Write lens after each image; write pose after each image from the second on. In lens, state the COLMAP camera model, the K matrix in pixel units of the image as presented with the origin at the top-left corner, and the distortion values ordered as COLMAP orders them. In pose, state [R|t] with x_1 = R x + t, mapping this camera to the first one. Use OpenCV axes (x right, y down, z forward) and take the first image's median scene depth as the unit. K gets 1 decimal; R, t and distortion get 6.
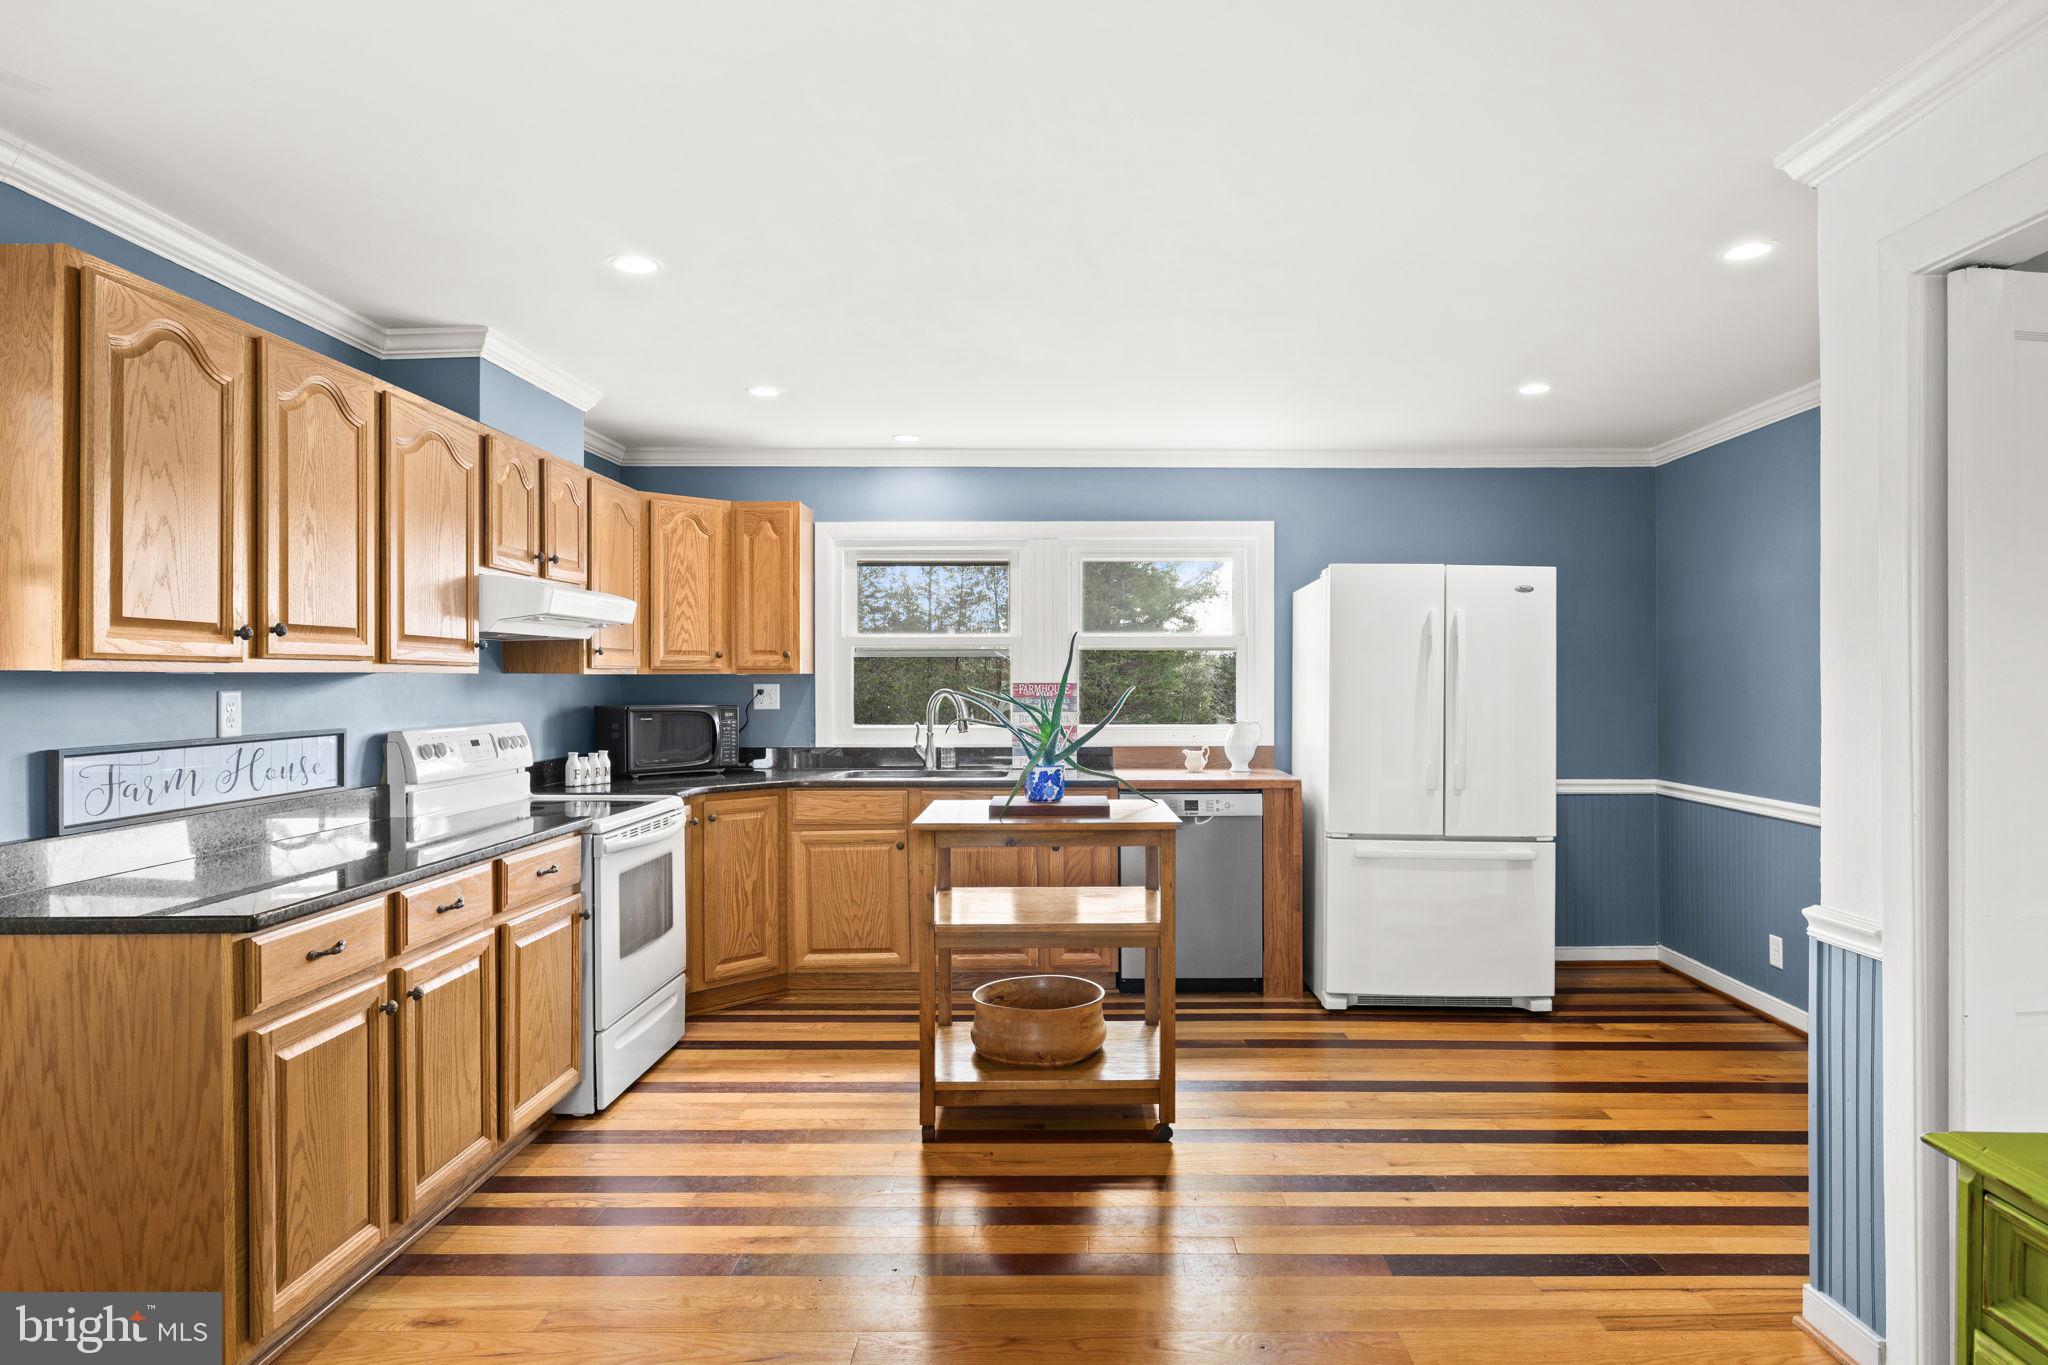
lens RADIAL K [[1172.7, 0, 1040.3], [0, 1172.7, 680.5], [0, 0, 1]] dist [0.008628, 0.001672]
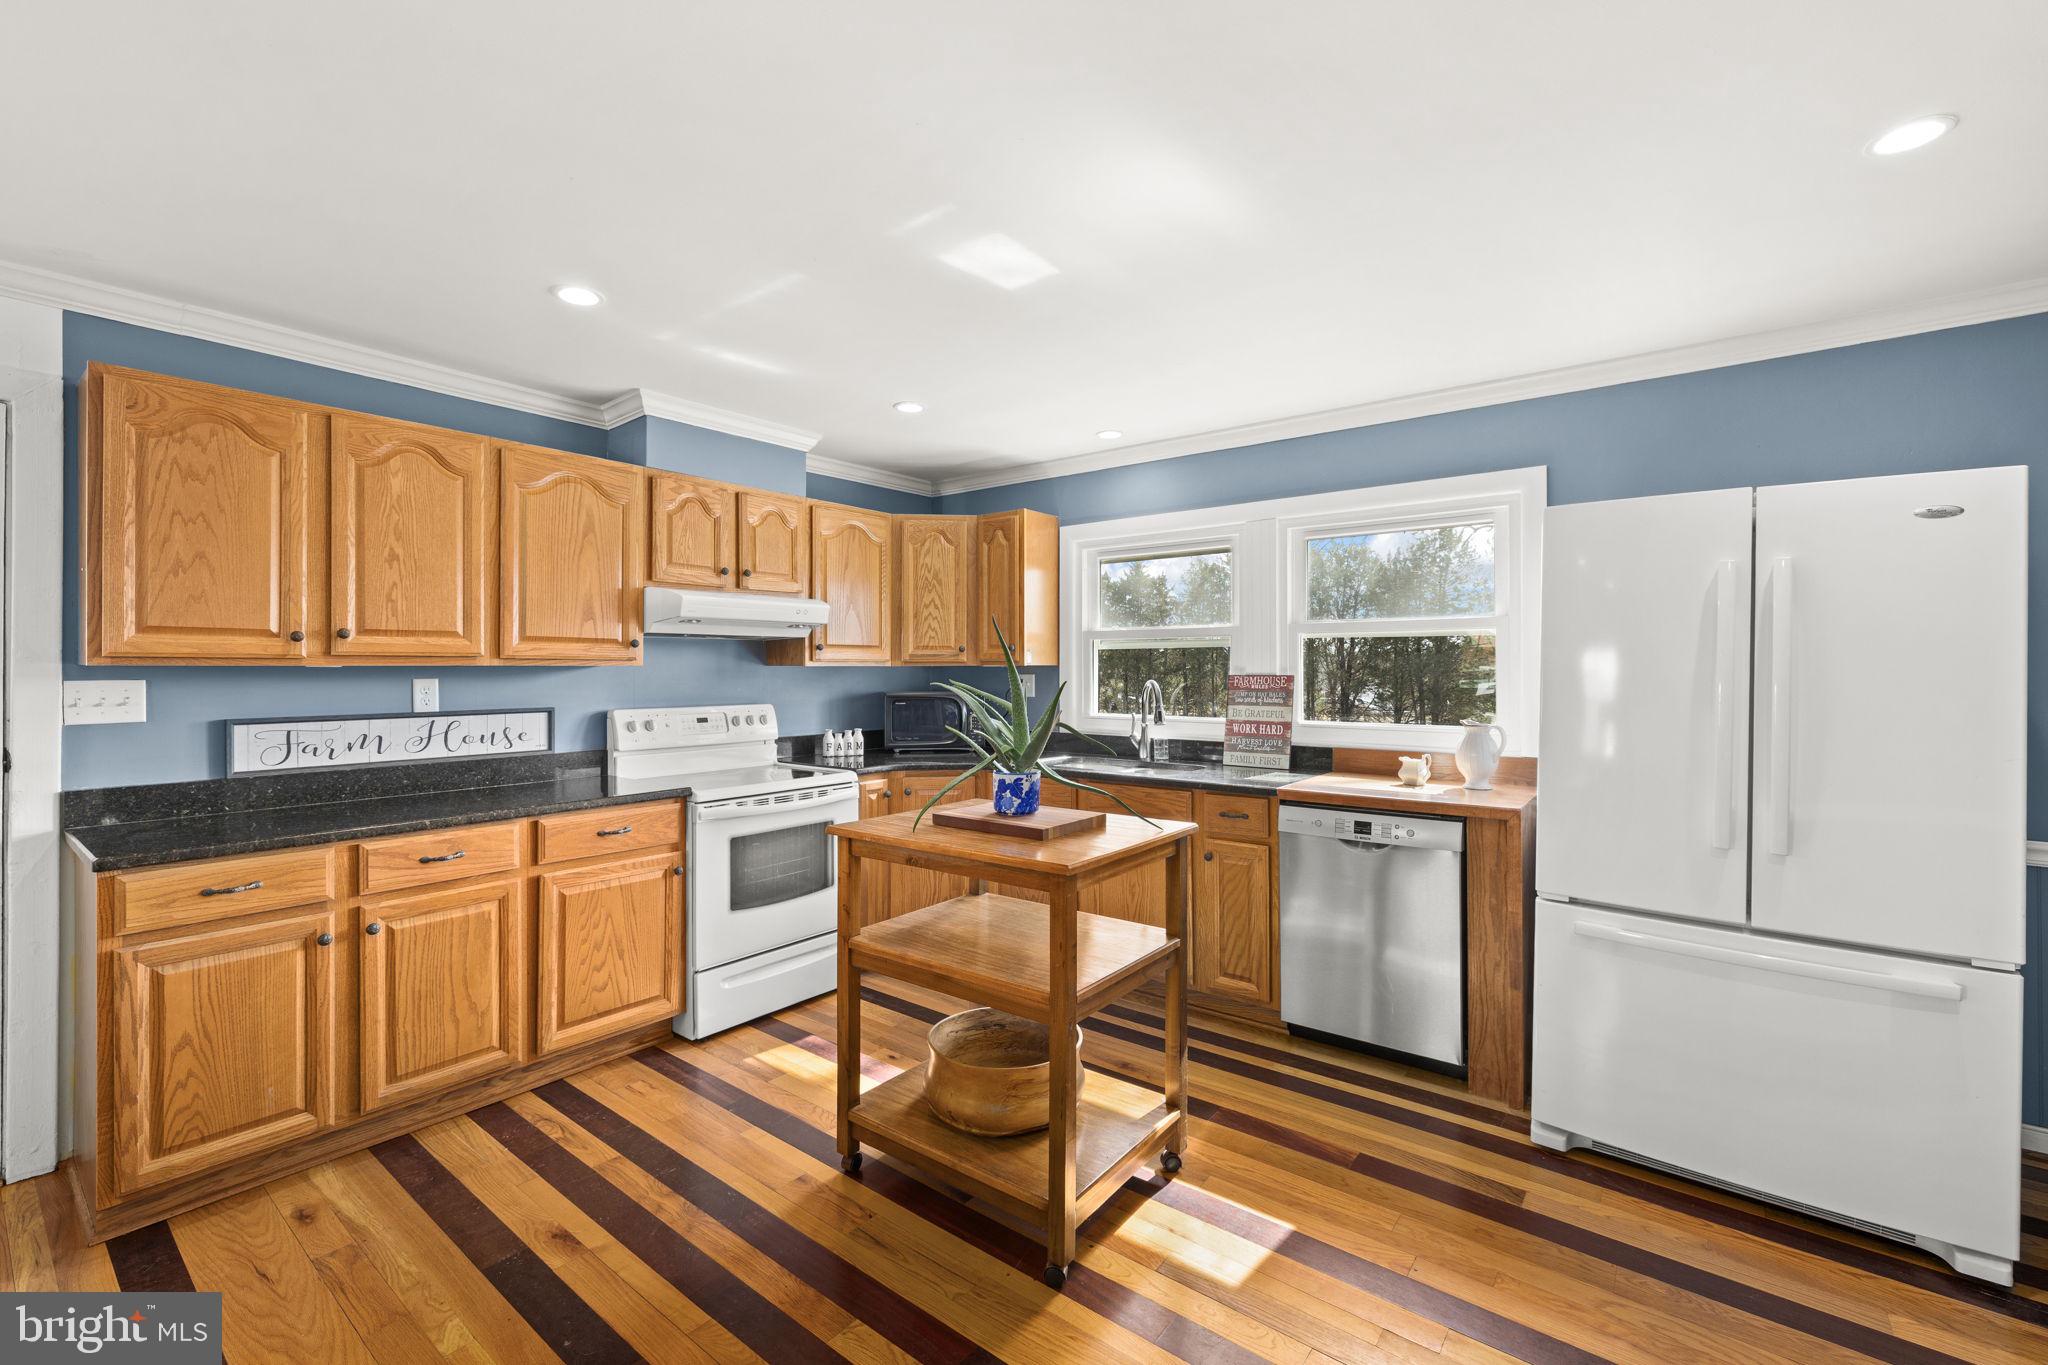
lens RADIAL K [[859.8, 0, 1007.9], [0, 859.8, 668.4], [0, 0, 1]] dist [0.001168, 0.000929]
pose [[0.792390, -0.000181, -0.610015, 0.304348], [-0.001016, 0.999998, -0.001616, -0.001924], [0.610015, 0.001900, 0.792388, 0.394034]]
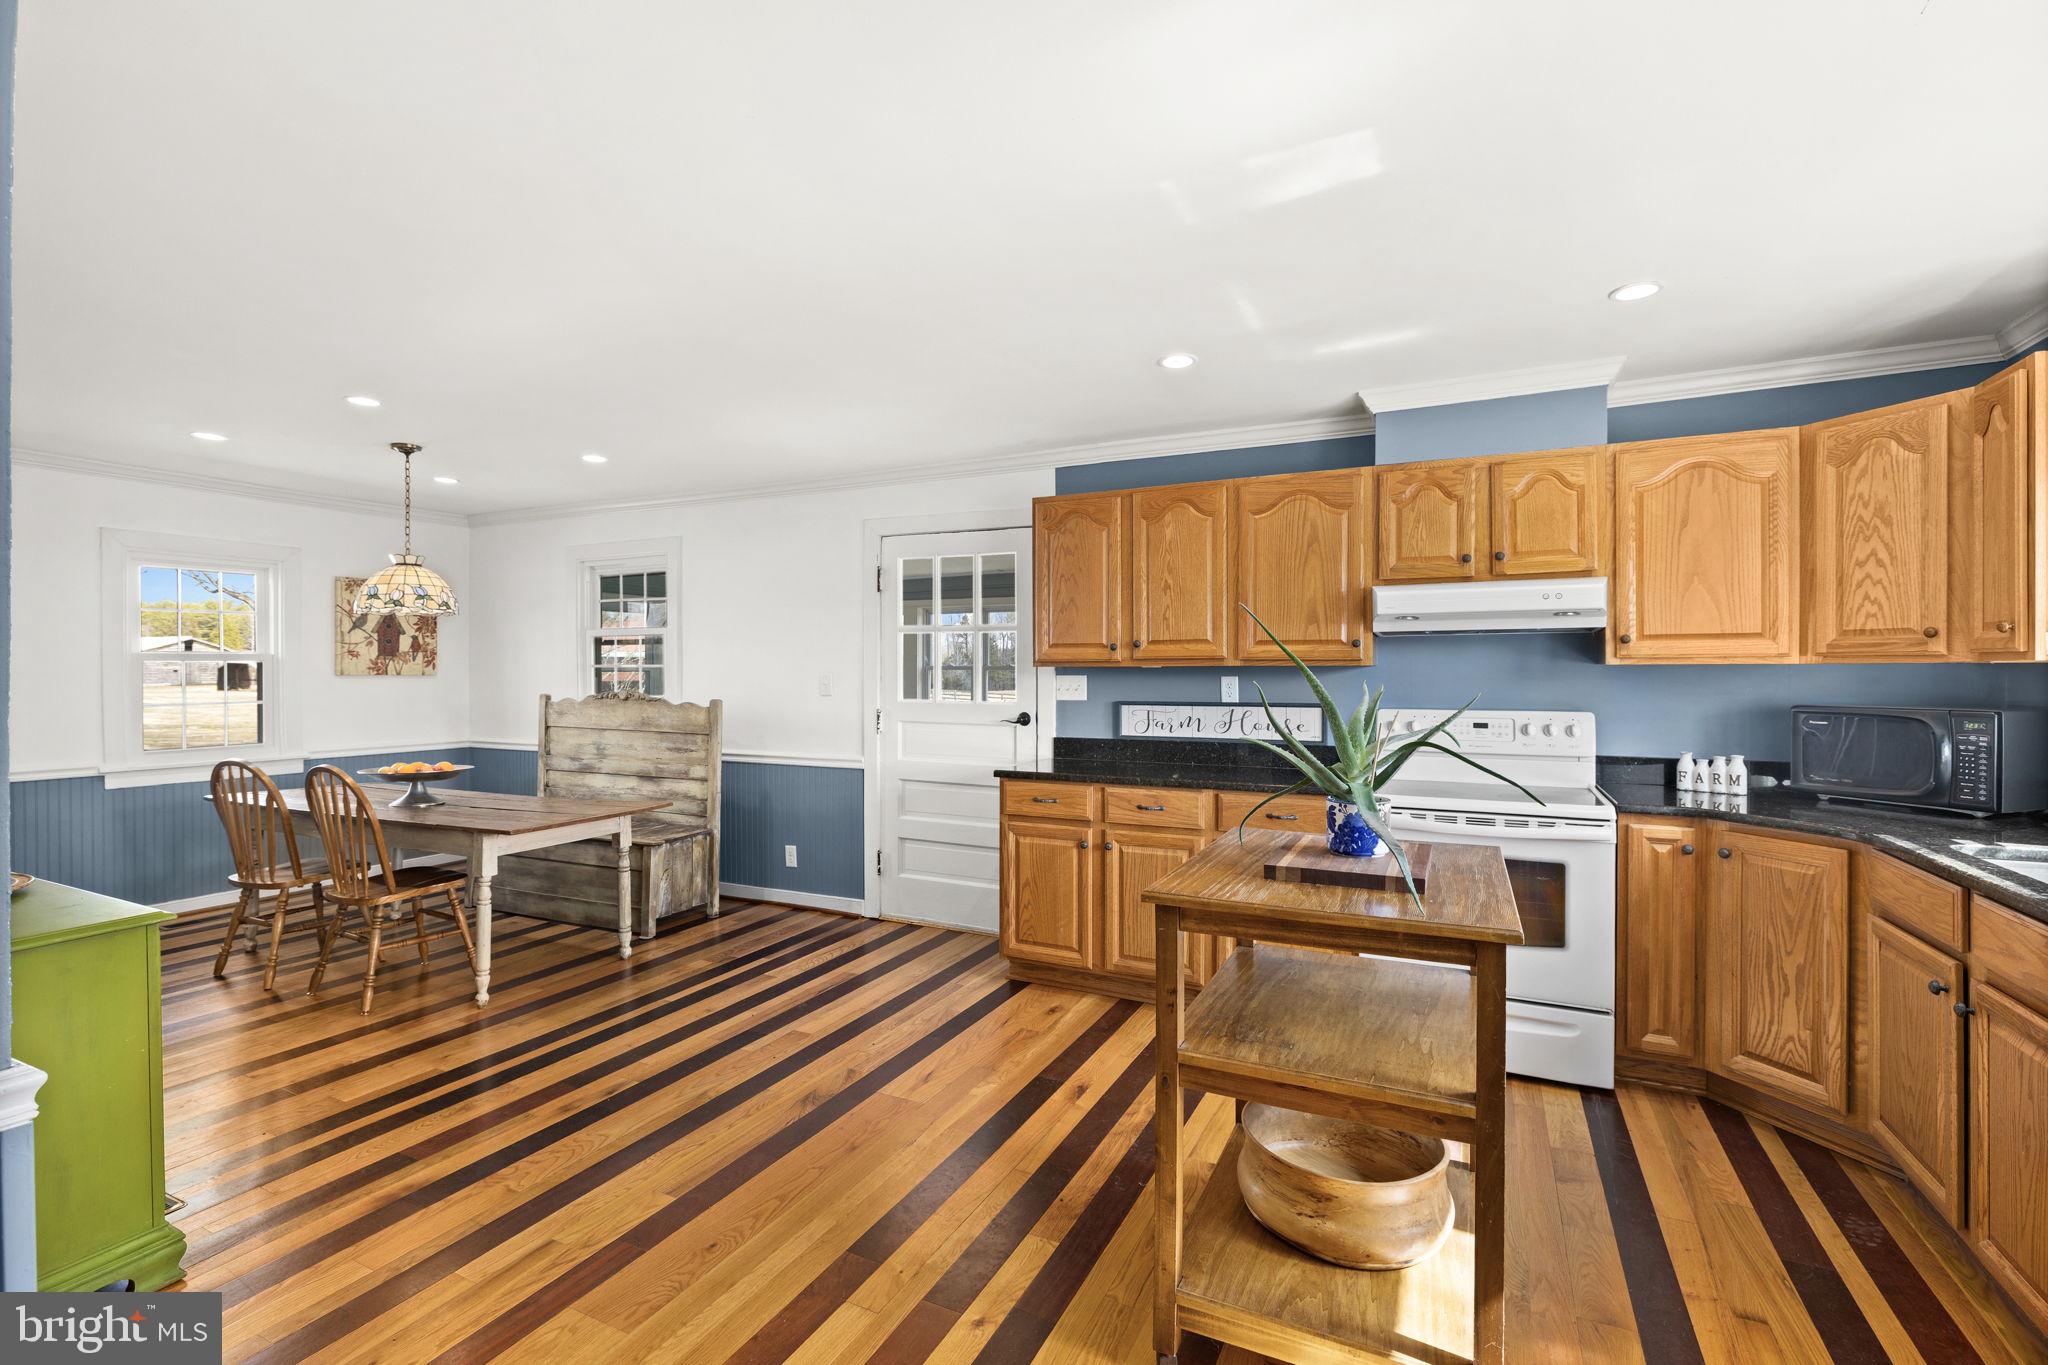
lens RADIAL K [[908.4, 0, 1029.1], [0, 908.4, 676.1], [0, 0, 1]] dist [0.000125, -0.000126]
pose [[-0.419777, 0.005834, -0.907609, 0.435533], [-0.000922, 0.999976, 0.006854, -0.000851], [0.907627, 0.003714, -0.419761, 0.831703]]
